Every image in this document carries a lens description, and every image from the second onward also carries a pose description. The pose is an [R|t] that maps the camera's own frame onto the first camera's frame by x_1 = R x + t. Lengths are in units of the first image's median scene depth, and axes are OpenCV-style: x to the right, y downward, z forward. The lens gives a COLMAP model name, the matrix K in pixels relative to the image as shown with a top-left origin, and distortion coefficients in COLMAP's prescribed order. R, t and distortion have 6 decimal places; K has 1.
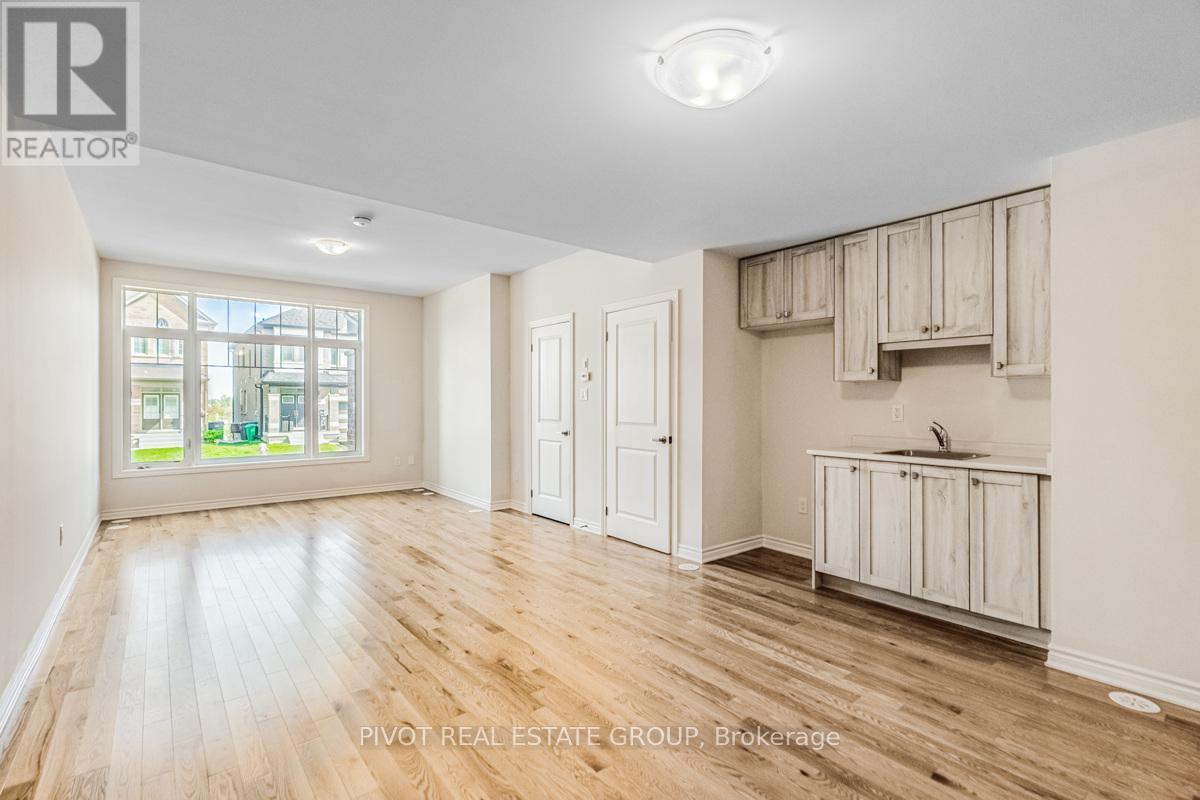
lens RADIAL K [[551.7, 0, 601.7], [0, 551.7, 399.8], [0, 0, 1]] dist [0.006126, -0.000181]
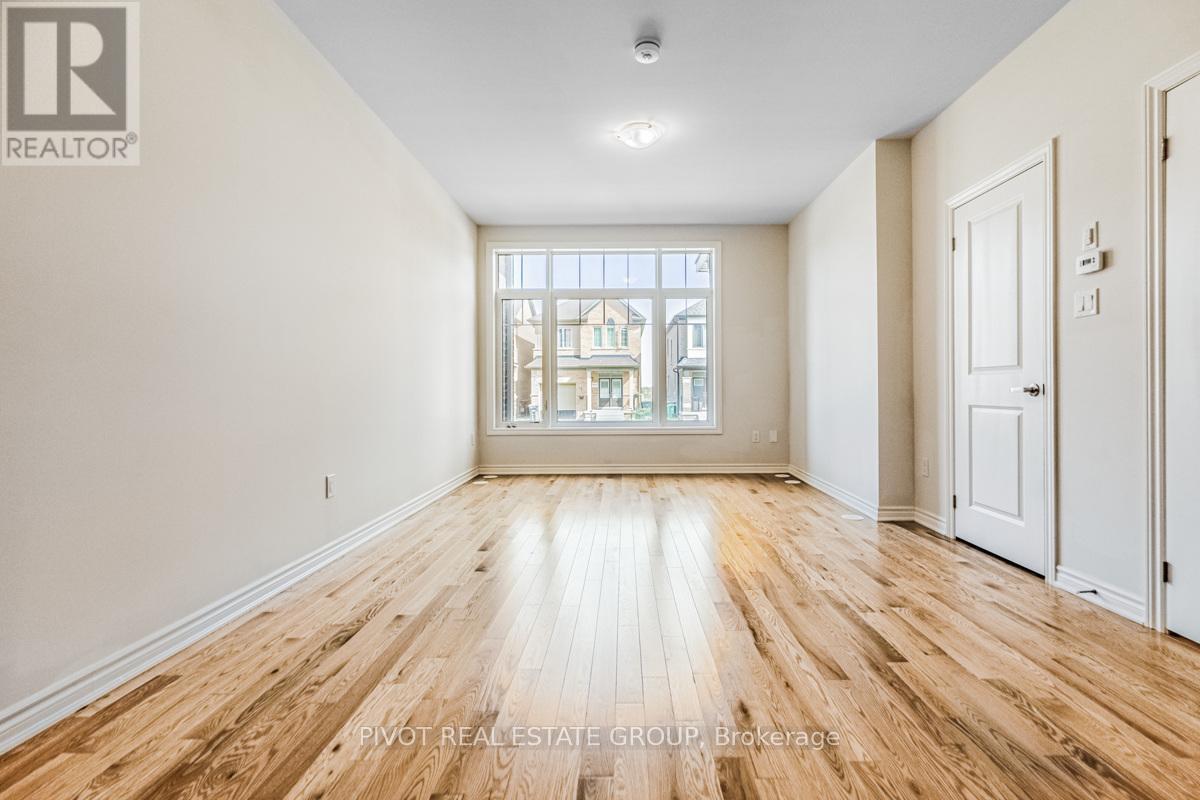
lens RADIAL K [[551.7, 0, 617.1], [0, 551.7, 383.0], [0, 0, 1]] dist [0.006126, -0.000181]
pose [[0.780706, -0.005031, -0.624878, -0.042322], [0.003272, 0.999987, -0.003963, 0.049084], [0.624890, 0.001049, 0.780712, 0.342819]]
